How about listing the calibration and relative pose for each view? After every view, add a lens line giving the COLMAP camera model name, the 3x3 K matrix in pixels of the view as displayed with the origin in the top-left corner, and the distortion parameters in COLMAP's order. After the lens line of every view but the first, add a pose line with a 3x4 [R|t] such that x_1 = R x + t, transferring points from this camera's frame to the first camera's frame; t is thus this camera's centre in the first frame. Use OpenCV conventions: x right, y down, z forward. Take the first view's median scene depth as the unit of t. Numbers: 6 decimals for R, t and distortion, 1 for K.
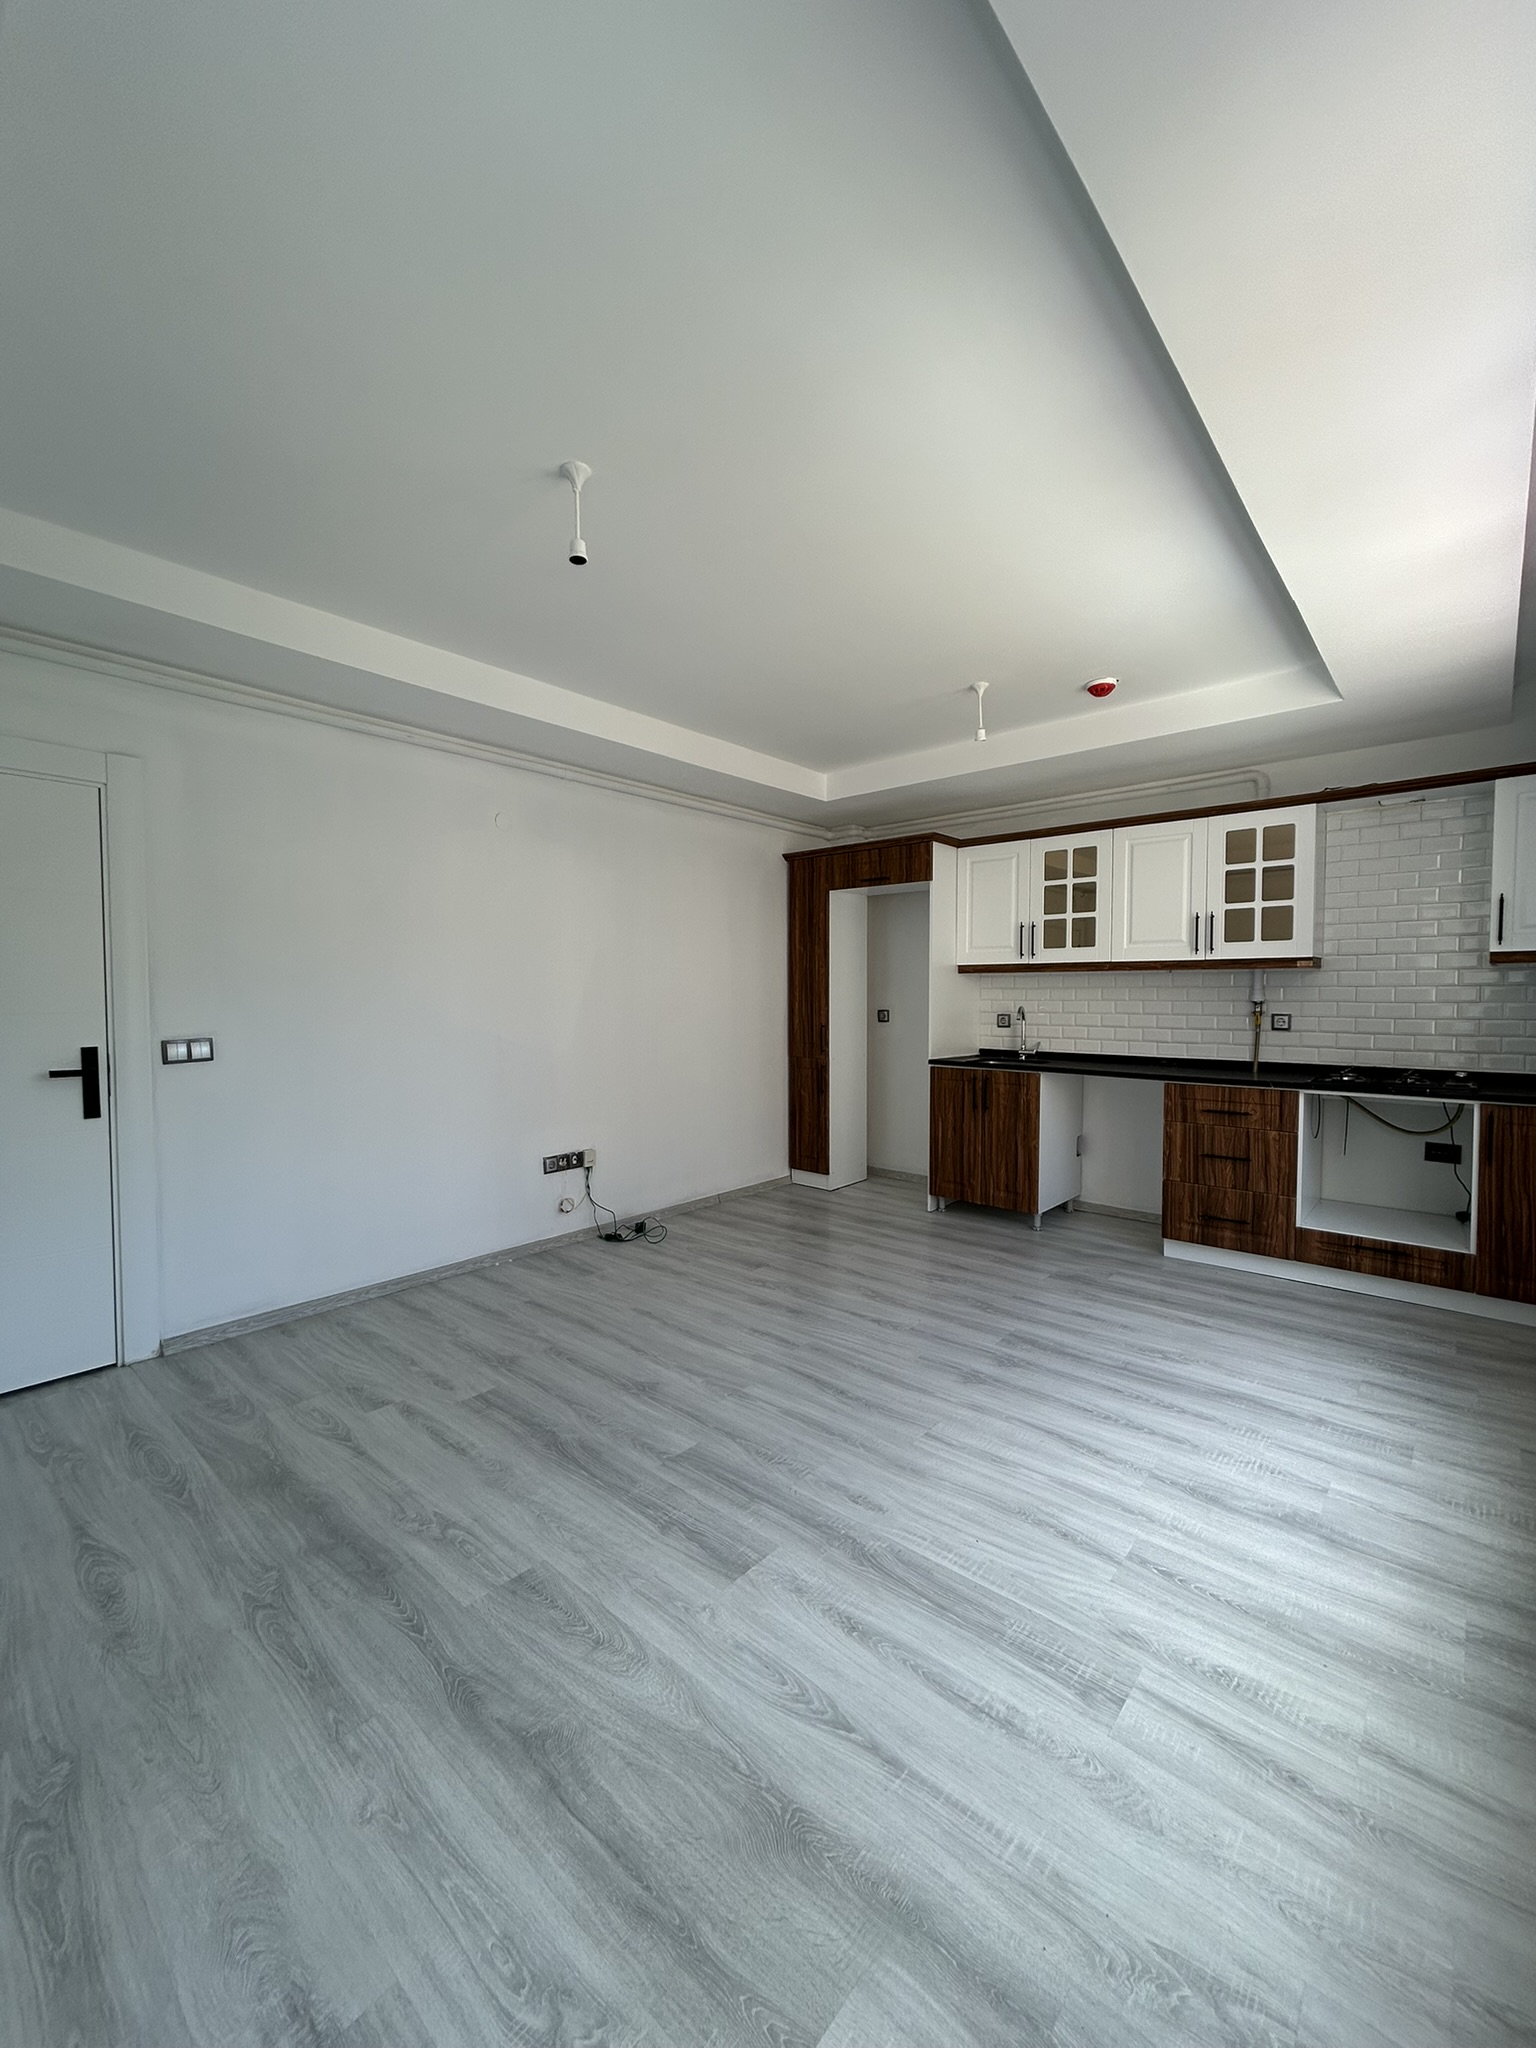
lens RADIAL K [[822.0, 0, 768.9], [0, 822.0, 1026.1], [0, 0, 1]] dist [-0.007028, 0.003678]
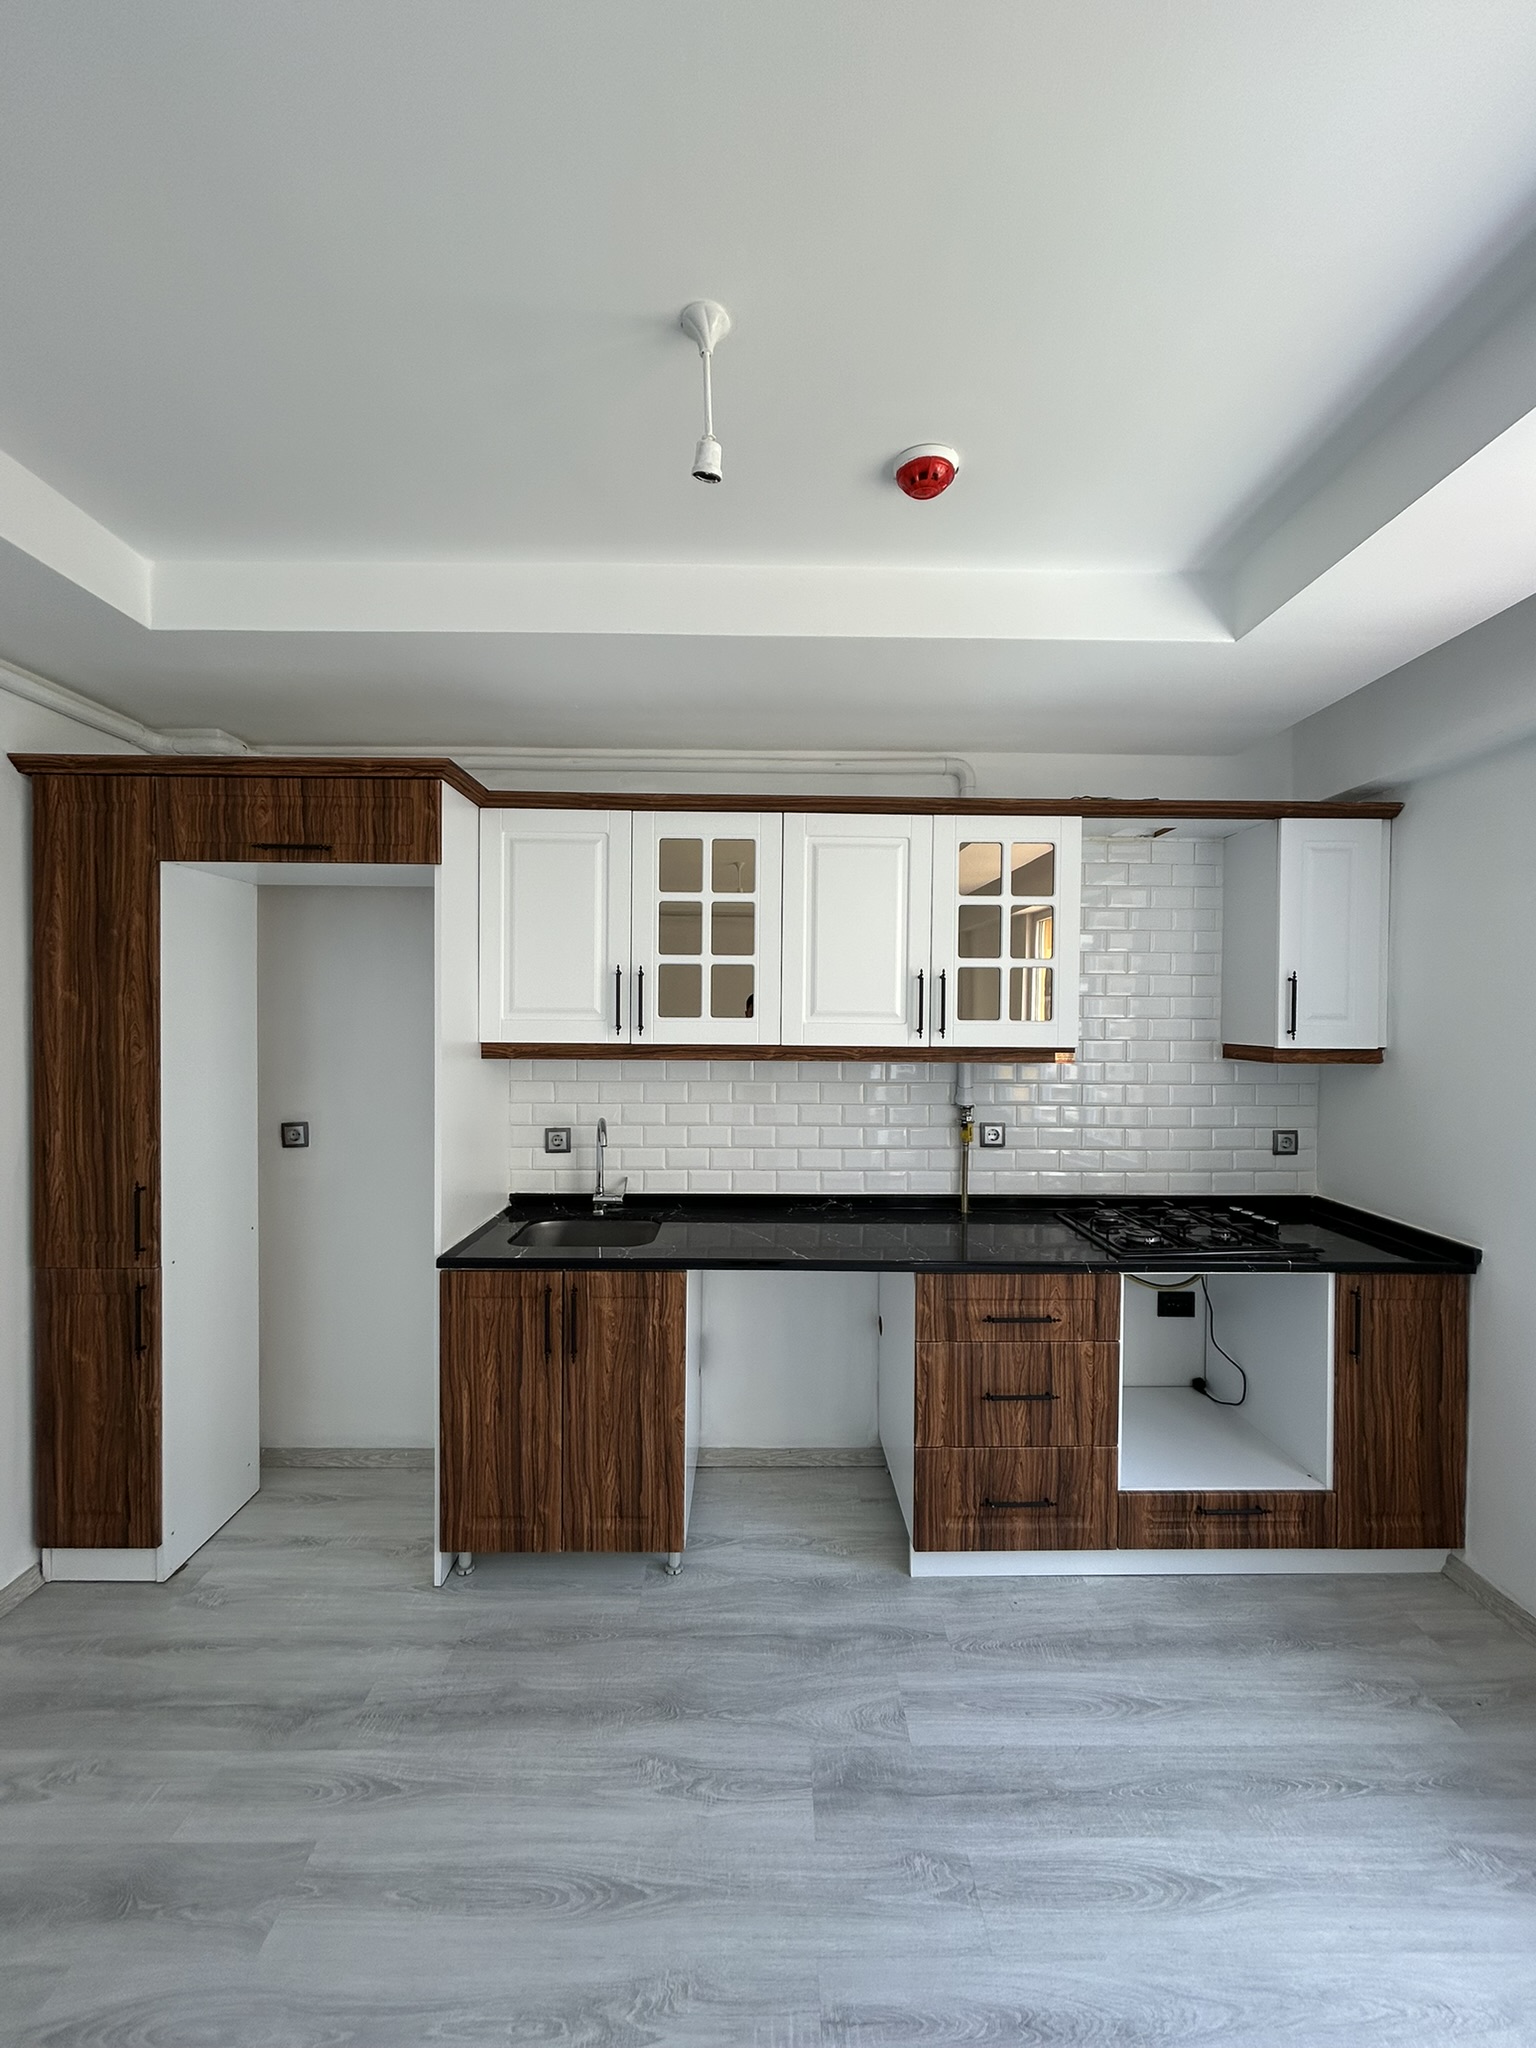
lens RADIAL K [[822.0, 0, 768.9], [0, 822.0, 1026.1], [0, 0, 1]] dist [-0.007028, 0.003678]
pose [[0.744066, -0.002578, 0.668101, 0.038480], [0.018068, 0.999704, -0.016266, -0.102789], [-0.667862, 0.024174, 0.743893, 0.723497]]
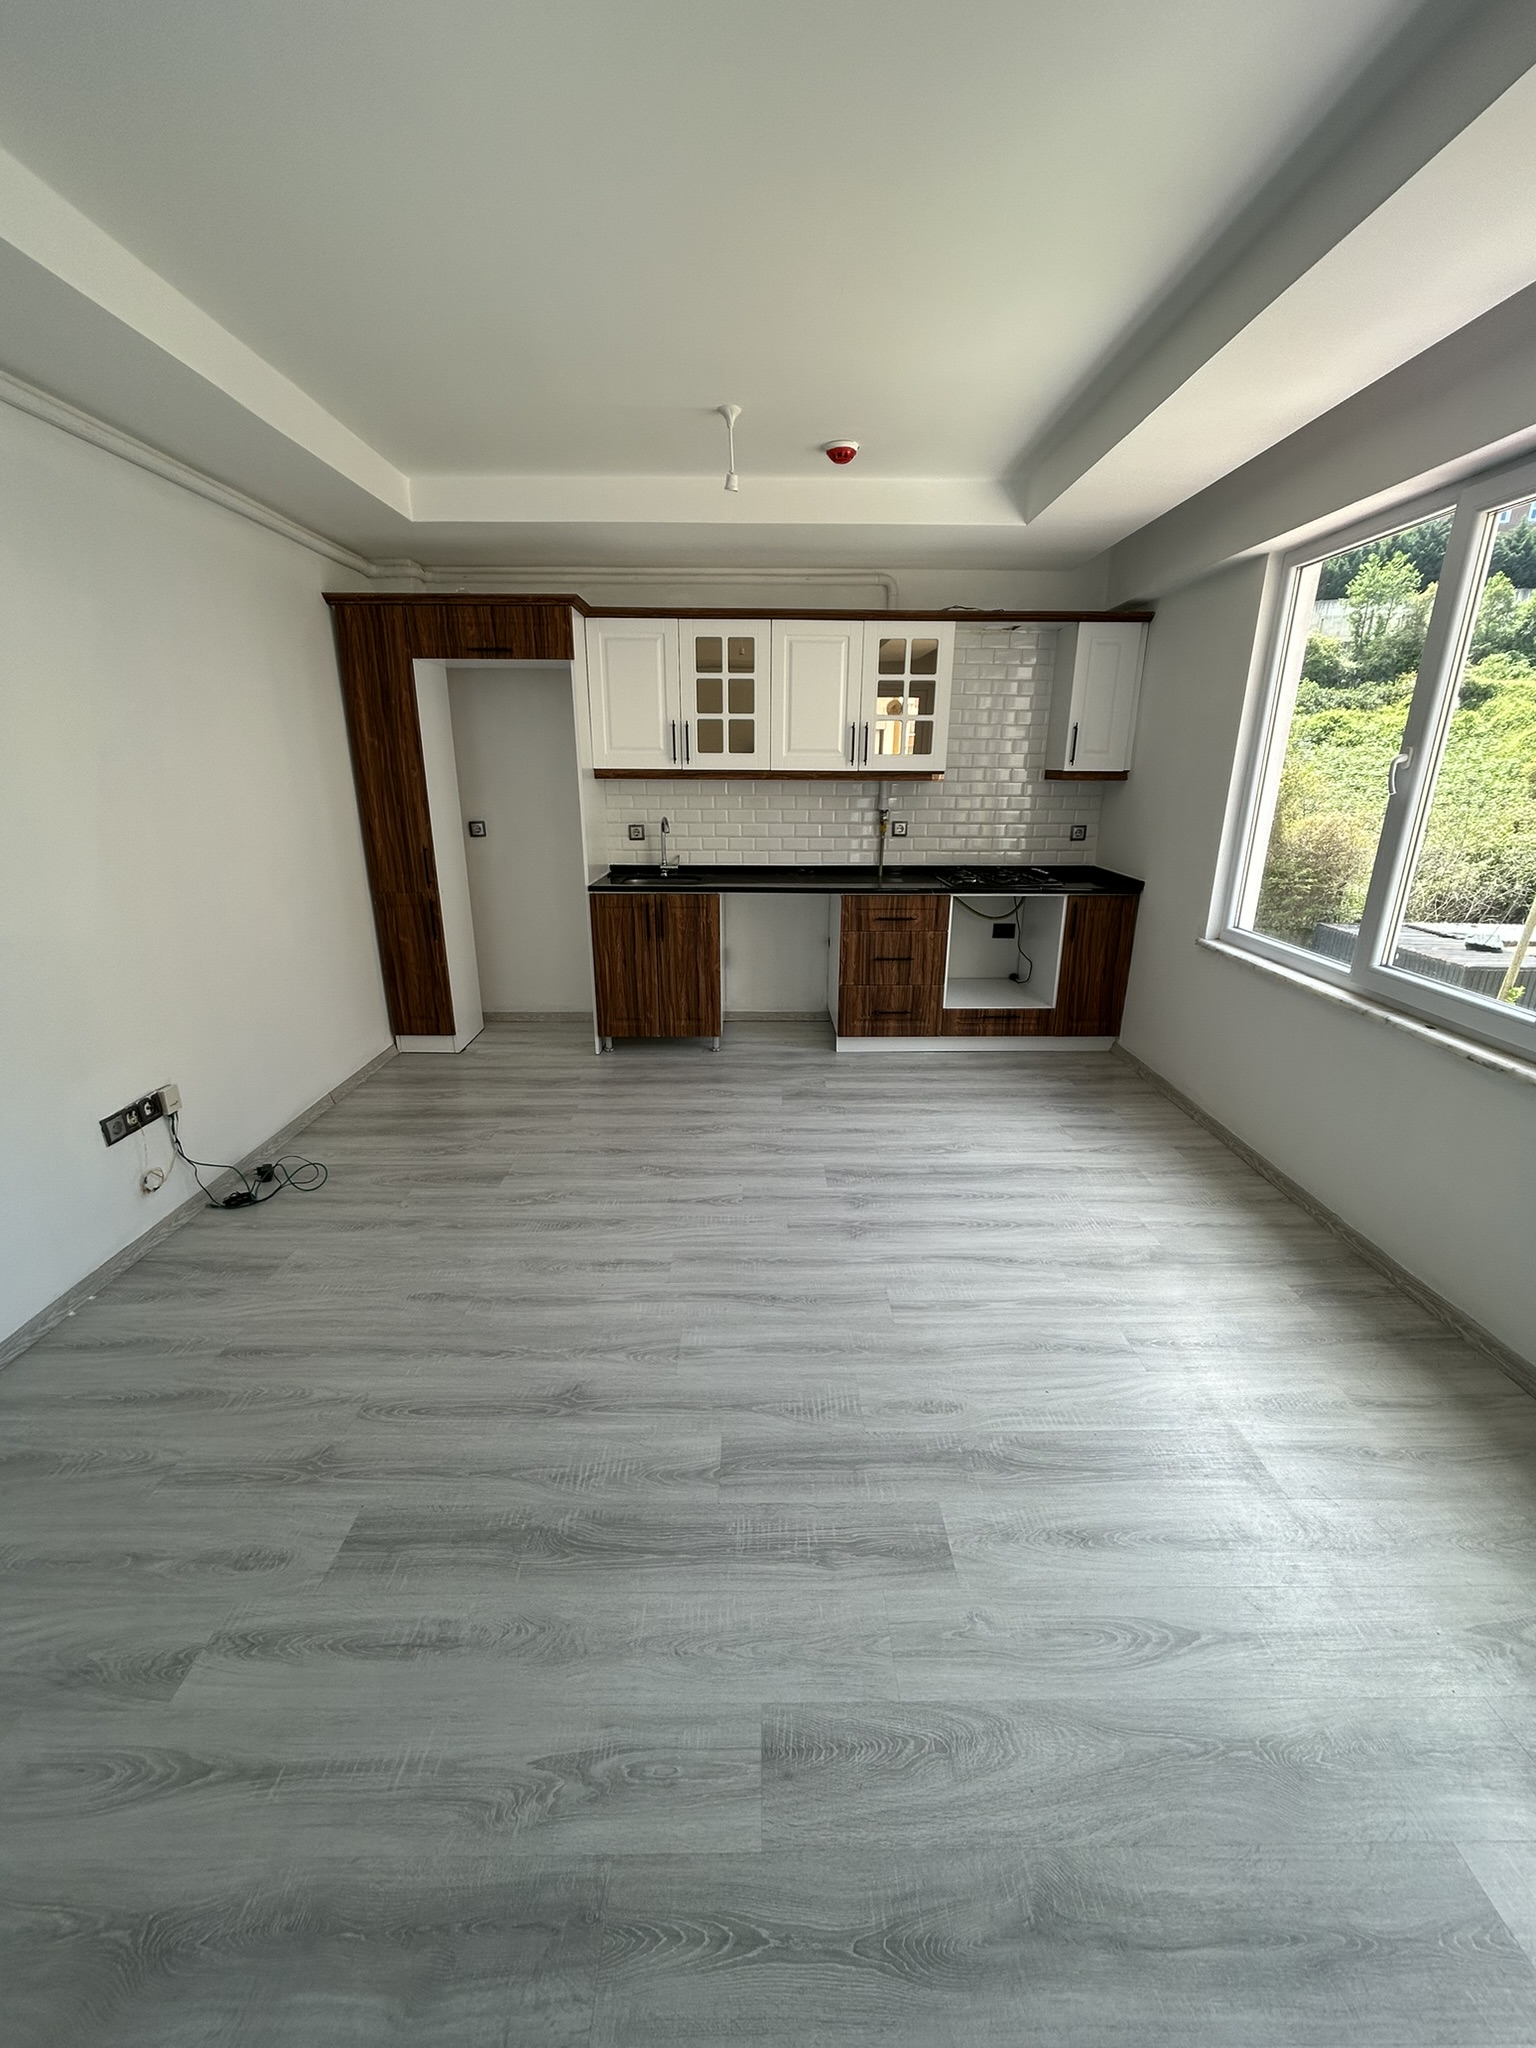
lens RADIAL K [[819.8, 0, 769.4], [0, 819.8, 1026.5], [0, 0, 1]] dist [-0.001450, -0.000497]
pose [[0.744168, -0.198522, 0.637811, -0.322108], [0.021047, 0.961312, 0.274657, -0.066263], [-0.667661, -0.190967, 0.719556, 0.309007]]
